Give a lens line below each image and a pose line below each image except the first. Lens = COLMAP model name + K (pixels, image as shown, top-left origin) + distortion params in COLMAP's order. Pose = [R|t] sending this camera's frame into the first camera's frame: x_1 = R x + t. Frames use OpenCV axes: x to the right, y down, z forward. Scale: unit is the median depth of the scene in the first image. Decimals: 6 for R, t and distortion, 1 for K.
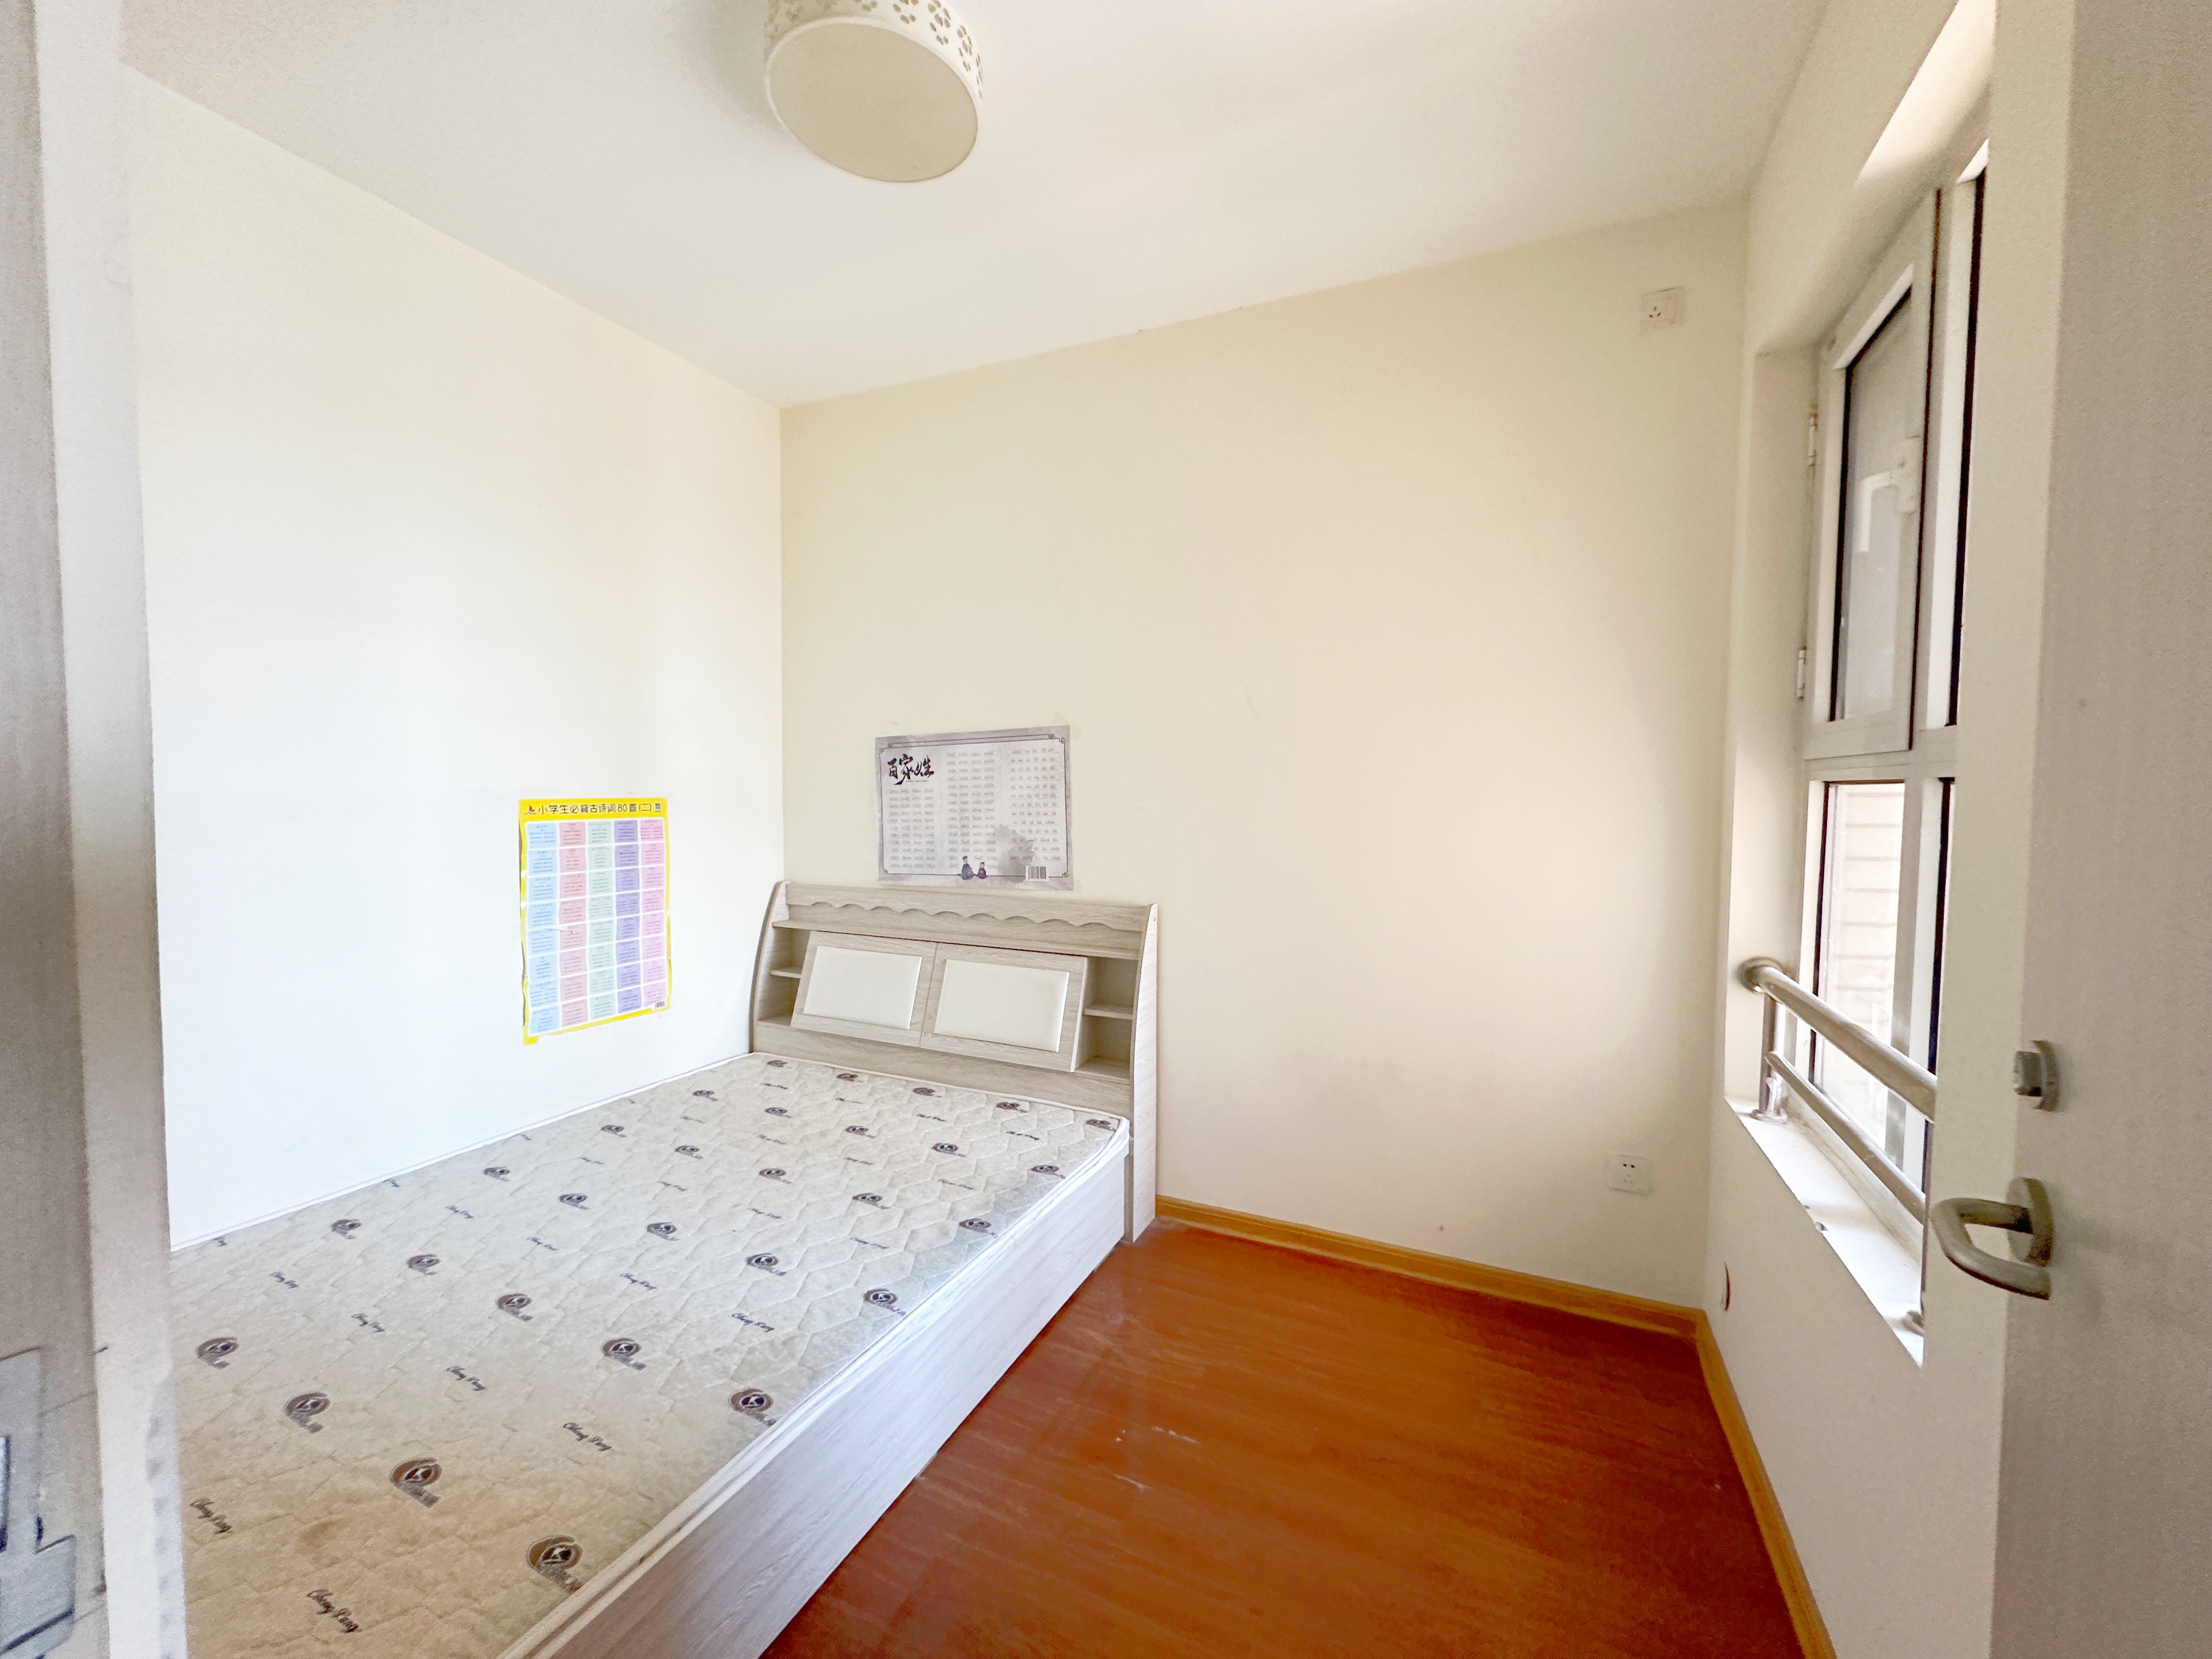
lens RADIAL K [[875.4, 0, 1113.4], [0, 875.4, 832.9], [0, 0, 1]] dist [-0.000428, 0.000049]
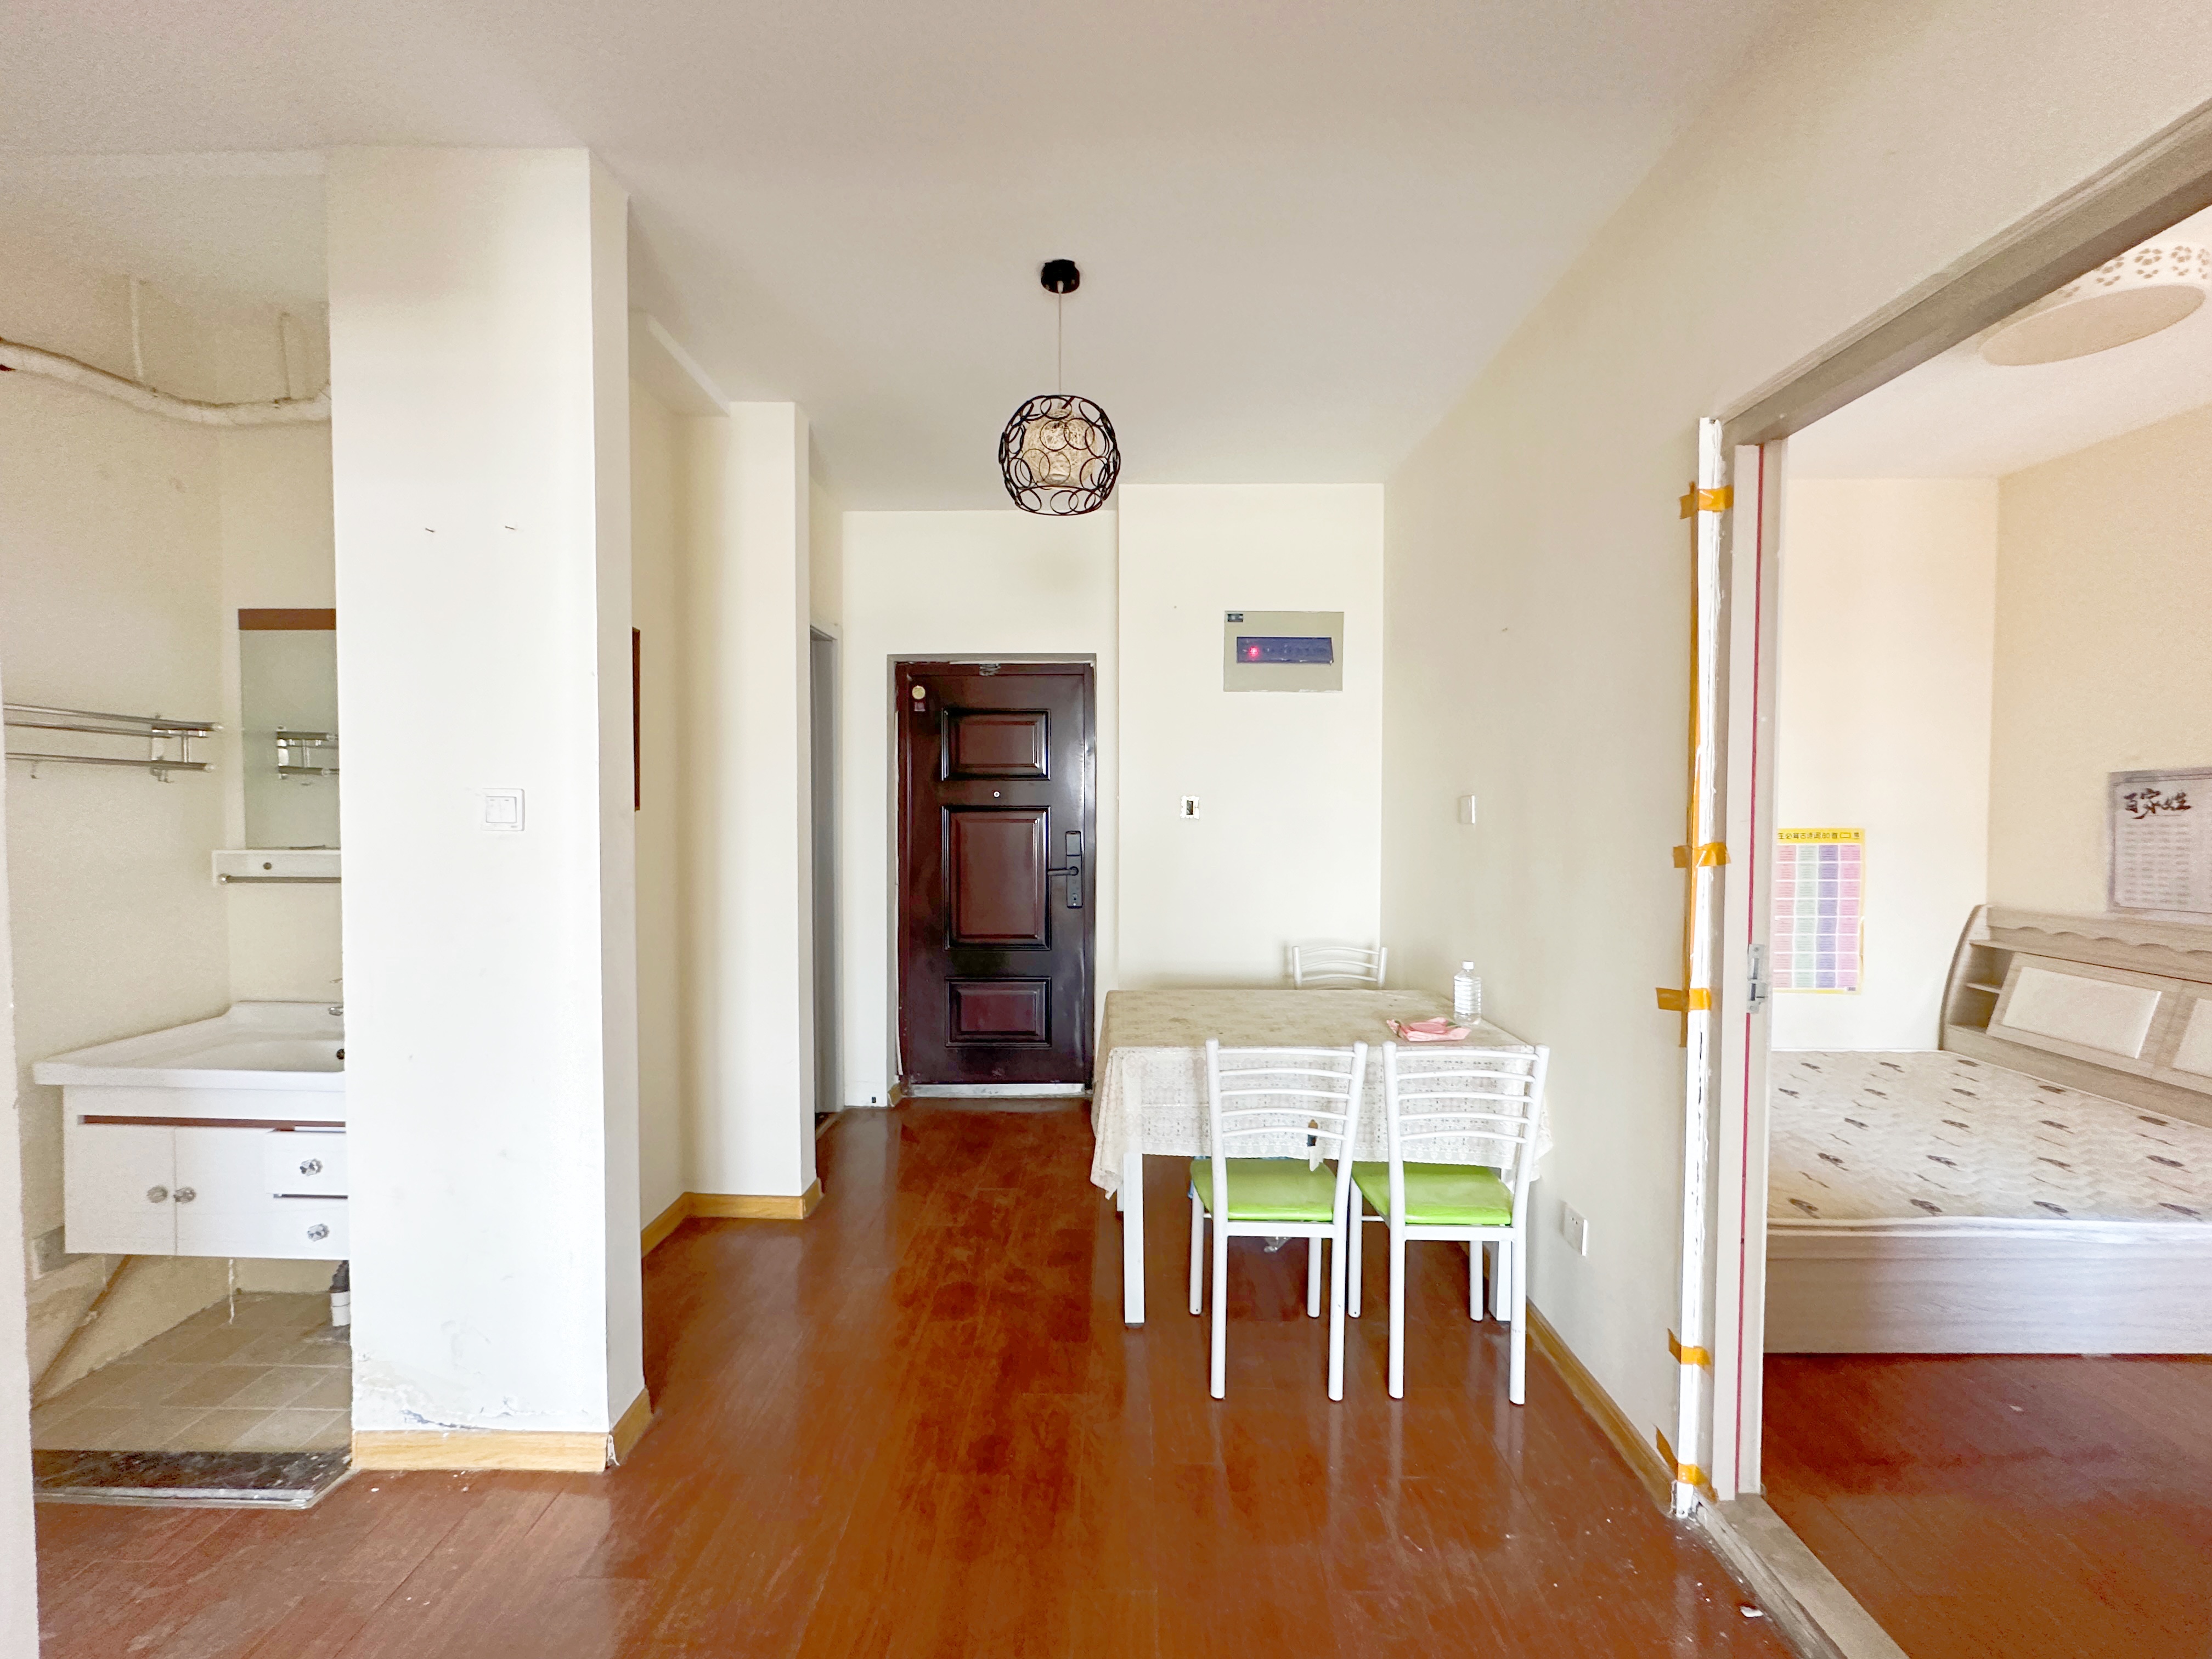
lens RADIAL K [[875.4, 0, 1104.5], [0, 875.4, 829.4], [0, 0, 1]] dist [-0.000428, 0.000049]
pose [[0.391852, 0.018839, -0.919836, 0.219827], [-0.044268, 0.999018, 0.001603, 0.008217], [0.918963, 0.040091, 0.392301, -0.500143]]
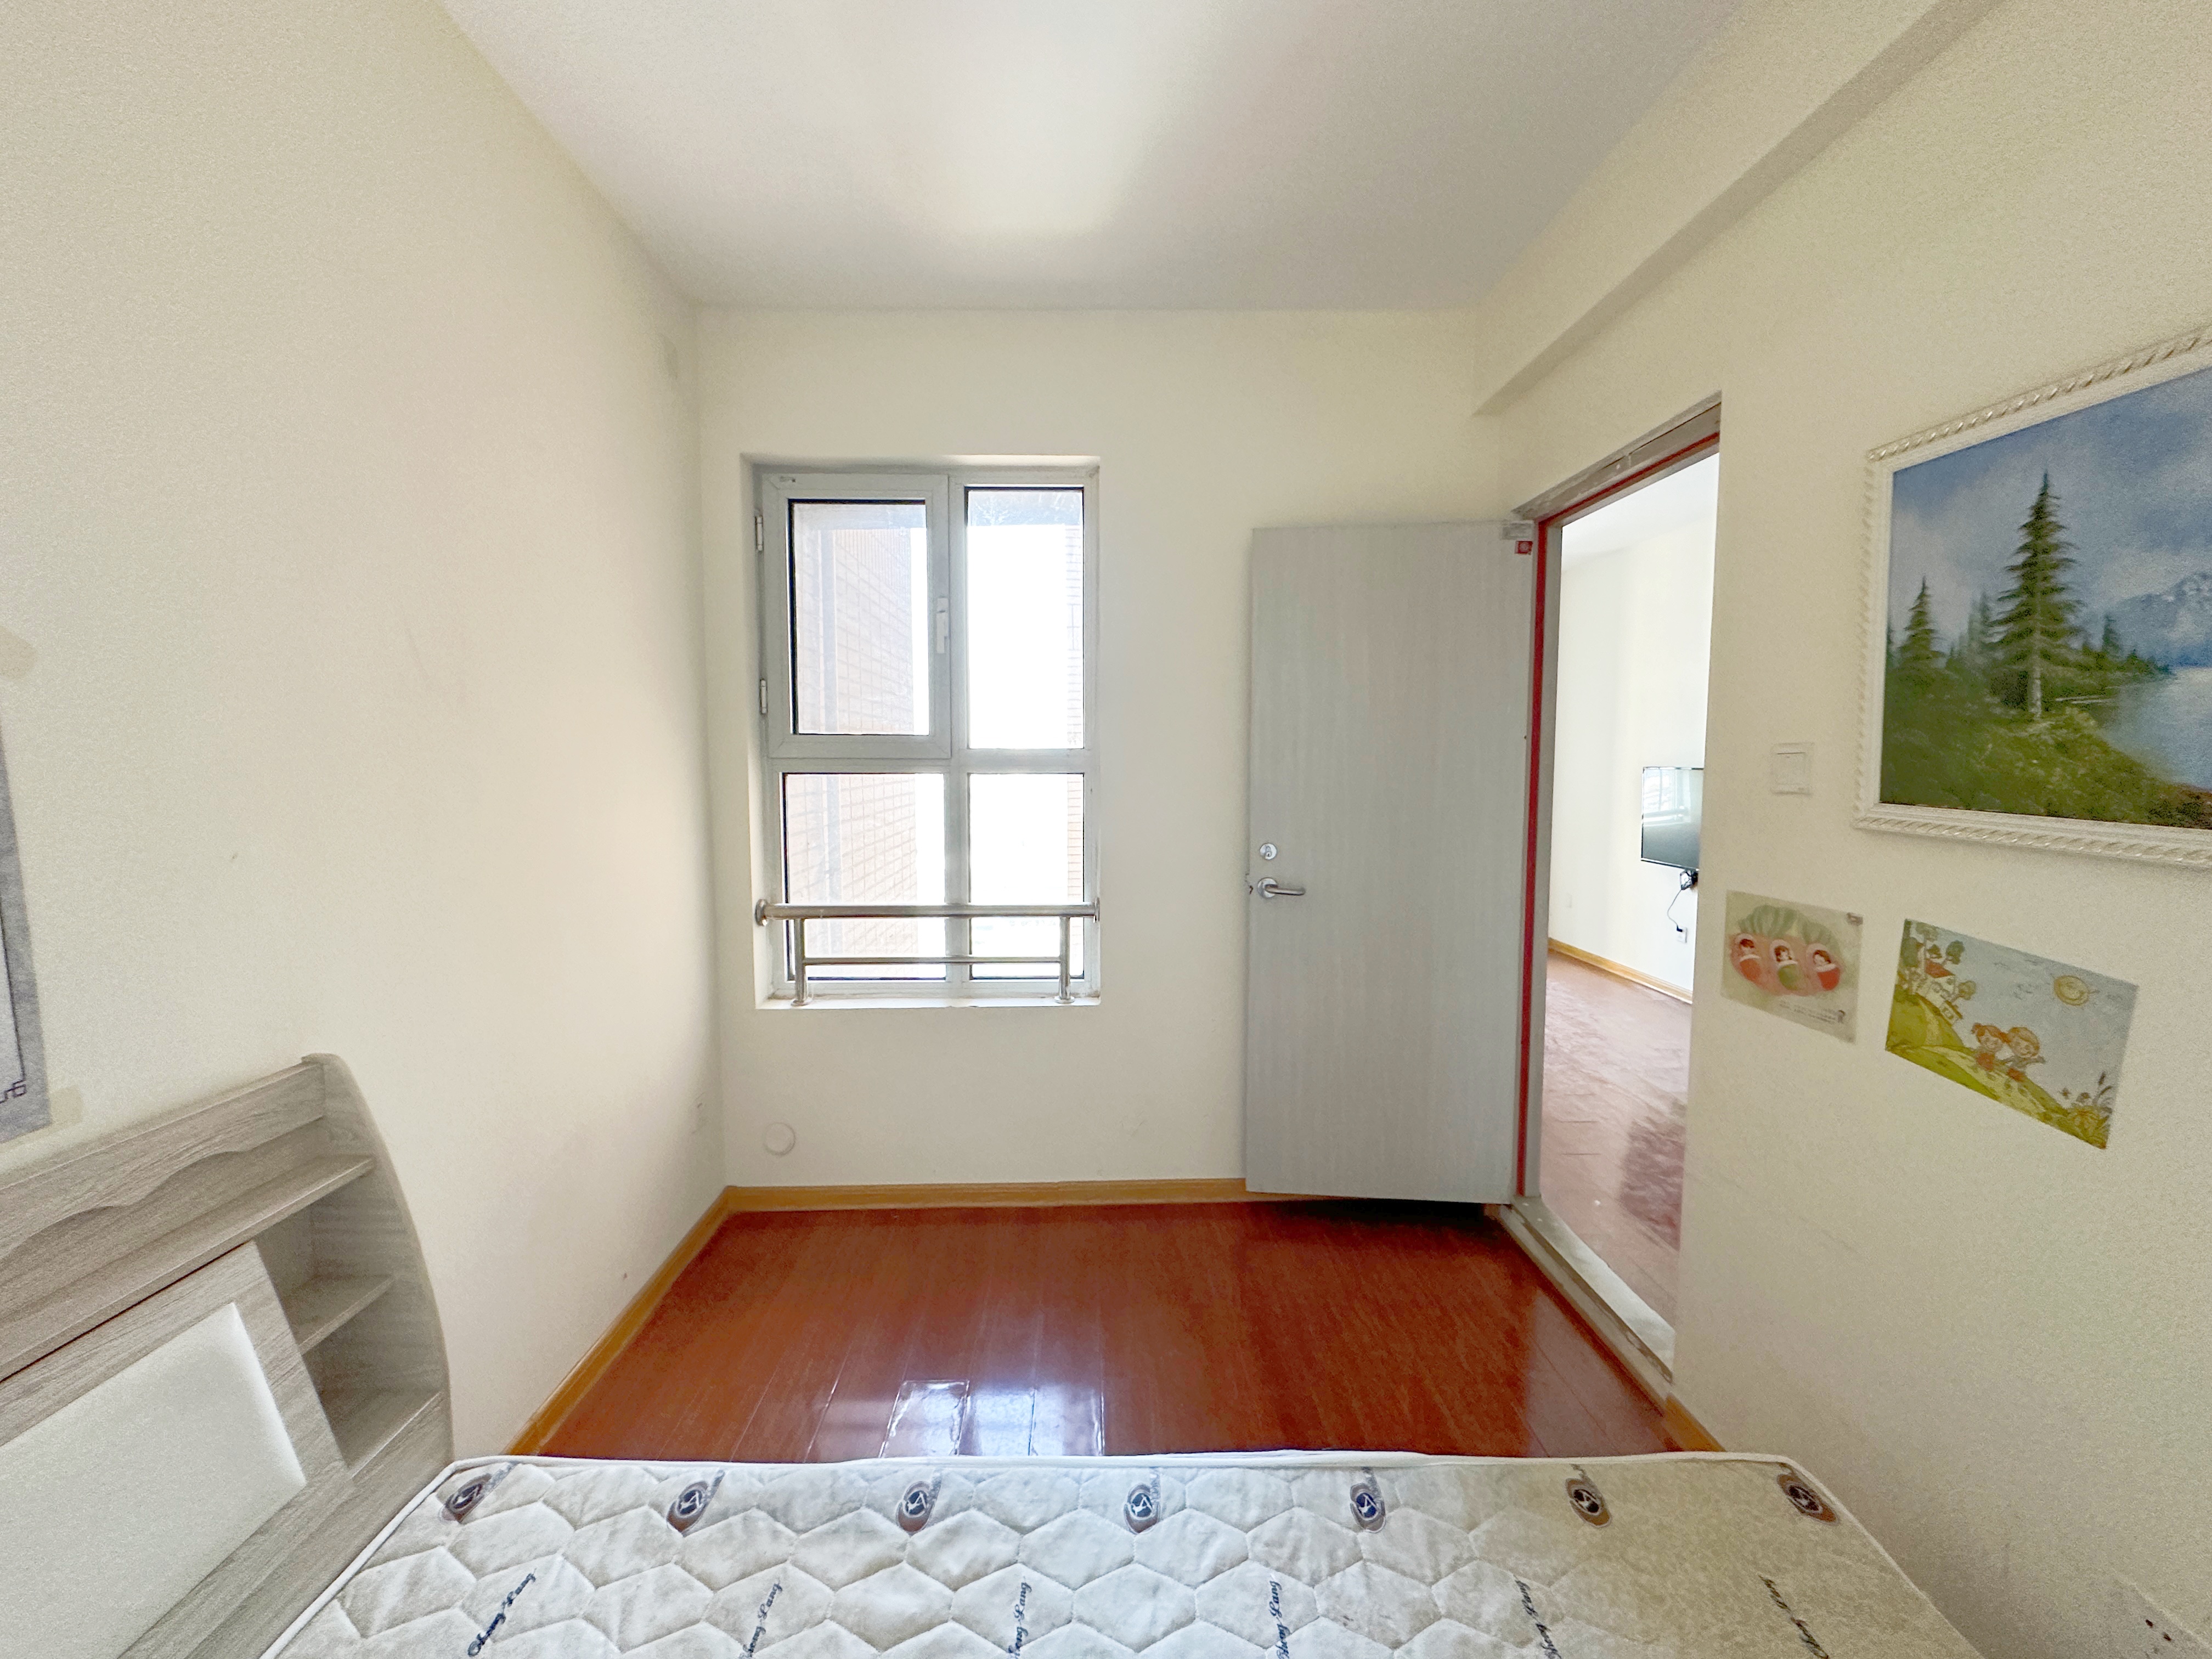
lens RADIAL K [[875.4, 0, 1112.1], [0, 875.4, 827.0], [0, 0, 1]] dist [-0.000428, 0.000049]
pose [[-0.426923, -0.075332, 0.901145, -0.511706], [0.045128, 0.993508, 0.104433, -0.064905], [-0.903161, 0.085252, -0.420752, 0.753921]]
